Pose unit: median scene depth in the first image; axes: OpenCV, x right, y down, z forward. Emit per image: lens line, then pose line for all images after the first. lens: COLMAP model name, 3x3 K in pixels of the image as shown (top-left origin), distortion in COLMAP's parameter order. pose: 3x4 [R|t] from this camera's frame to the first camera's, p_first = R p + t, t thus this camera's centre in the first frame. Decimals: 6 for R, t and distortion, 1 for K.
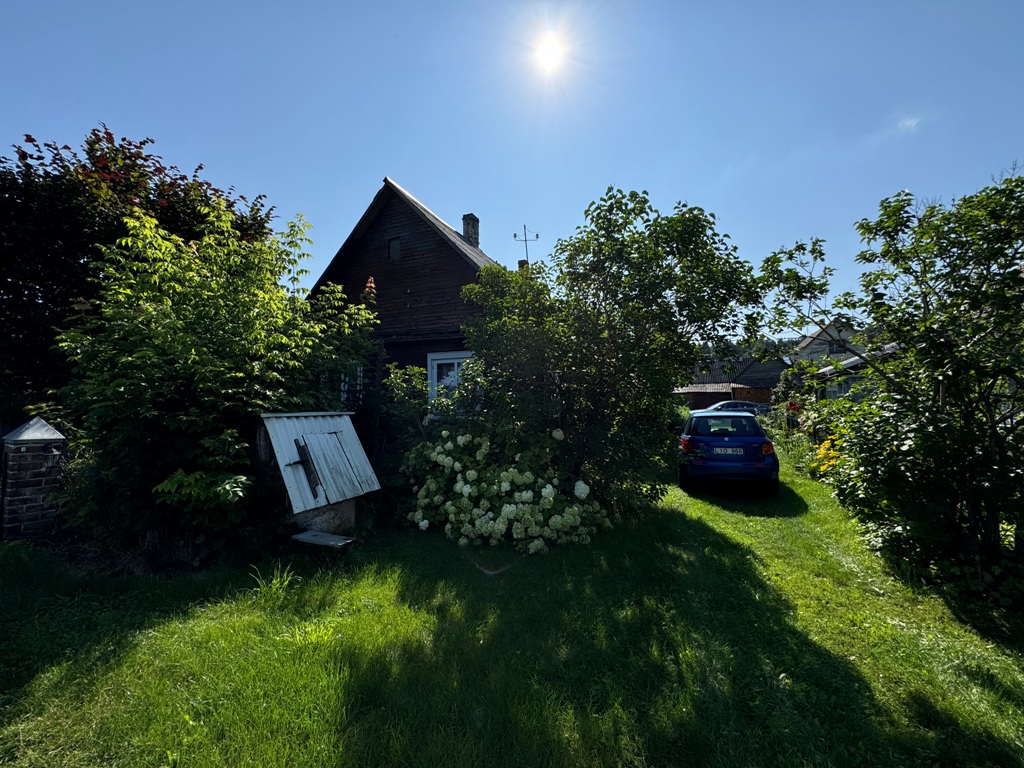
lens RADIAL K [[404.6, 0, 510.4], [0, 404.6, 380.6], [0, 0, 1]] dist [-0.002550, 0.000299]
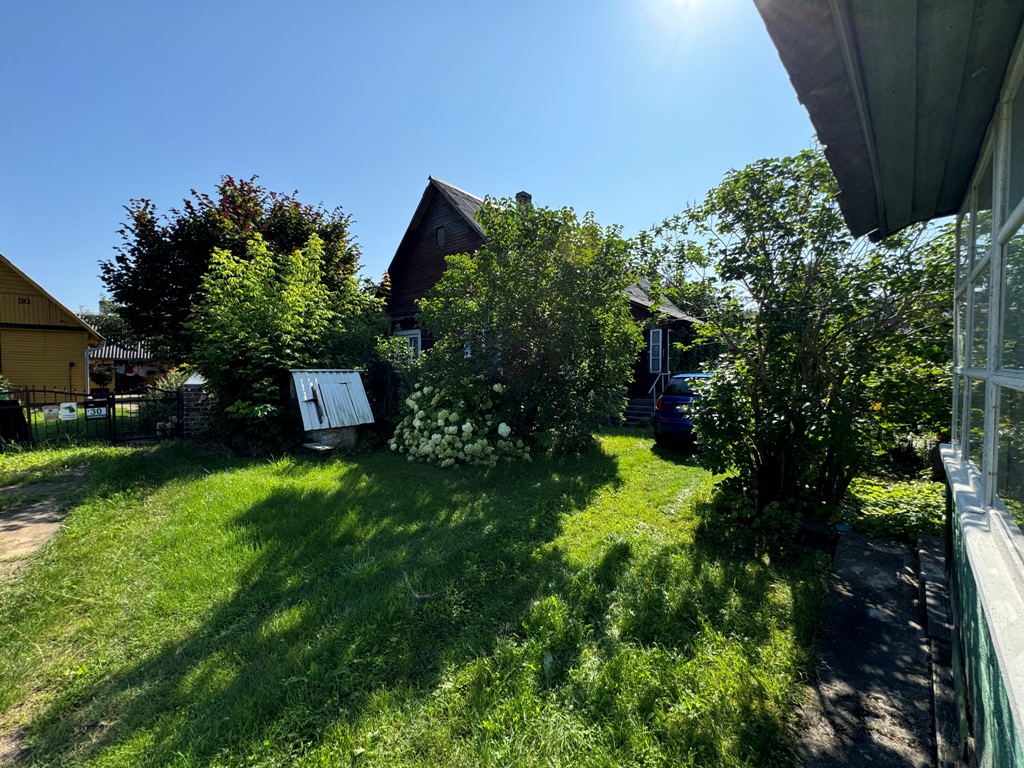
lens RADIAL K [[404.6, 0, 515.0], [0, 404.6, 387.3], [0, 0, 1]] dist [-0.002550, 0.000299]
pose [[0.956019, 0.016693, -0.292828, 0.639441], [0.011694, 0.995416, 0.094921, 0.010919], [0.293071, -0.094170, 0.951442, -0.240843]]
